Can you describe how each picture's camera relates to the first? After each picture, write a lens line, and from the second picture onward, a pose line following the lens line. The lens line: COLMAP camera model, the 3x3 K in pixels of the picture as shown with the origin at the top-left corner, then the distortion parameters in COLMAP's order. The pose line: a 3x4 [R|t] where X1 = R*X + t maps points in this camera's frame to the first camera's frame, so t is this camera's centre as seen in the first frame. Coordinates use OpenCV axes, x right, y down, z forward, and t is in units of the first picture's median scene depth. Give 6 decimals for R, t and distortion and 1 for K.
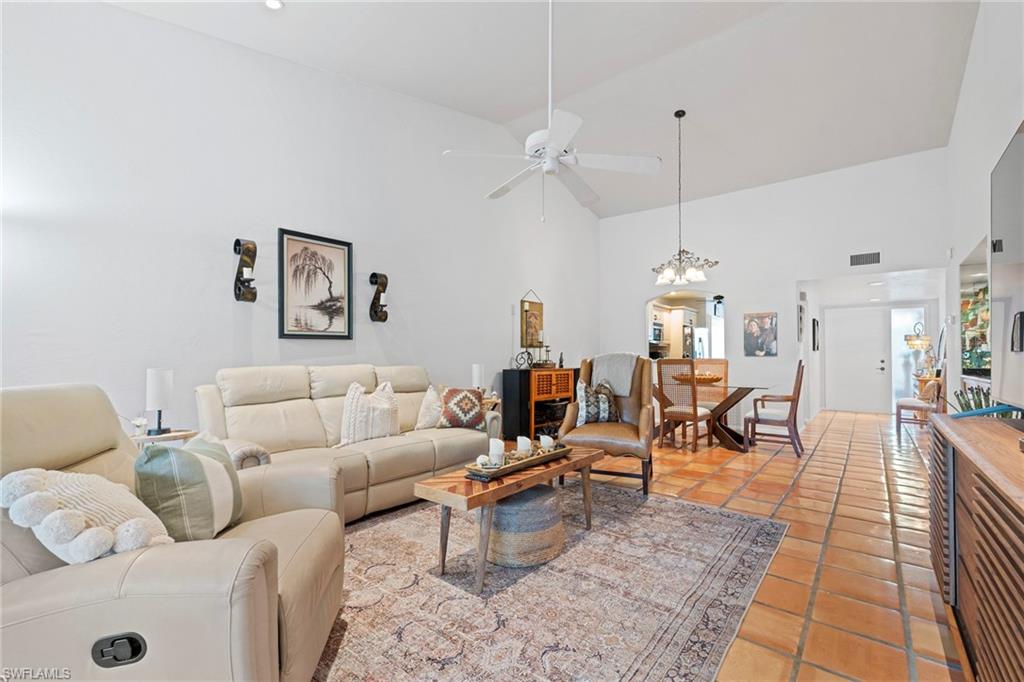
lens RADIAL K [[438.5, 0, 515.9], [0, 438.5, 348.5], [0, 0, 1]] dist [0.004441, 0.000512]
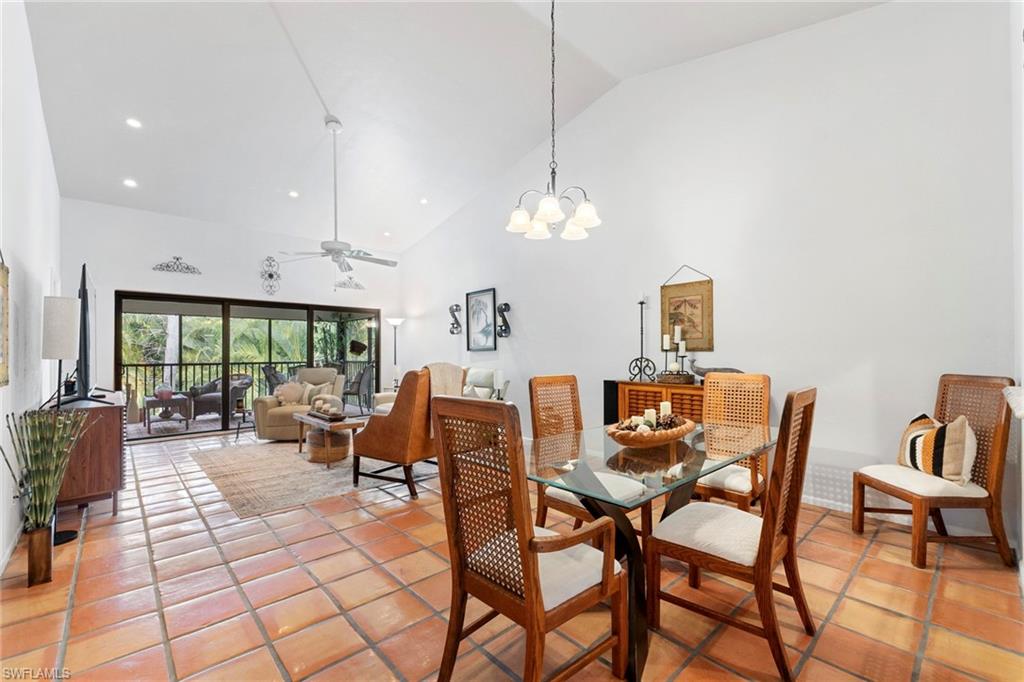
lens RADIAL K [[438.5, 0, 519.9], [0, 438.5, 349.1], [0, 0, 1]] dist [0.004441, 0.000512]
pose [[-0.139298, -0.006425, -0.990230, 1.206159], [0.021204, 0.999730, -0.009469, -0.008269], [0.990024, -0.022316, -0.139124, 1.372884]]
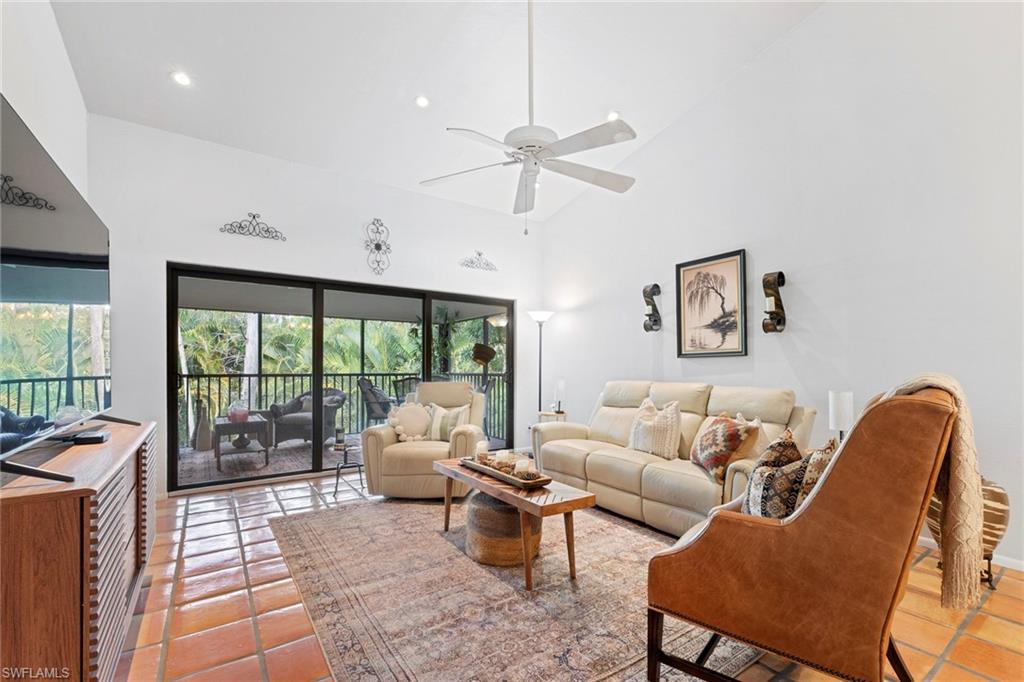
lens RADIAL K [[438.5, 0, 511.7], [0, 438.5, 367.4], [0, 0, 1]] dist [0.004441, 0.000512]
pose [[-0.278750, 0.000523, -0.960363, 0.660883], [0.013893, 0.999897, -0.003488, -0.000012], [0.960263, -0.014314, -0.278729, 0.831518]]
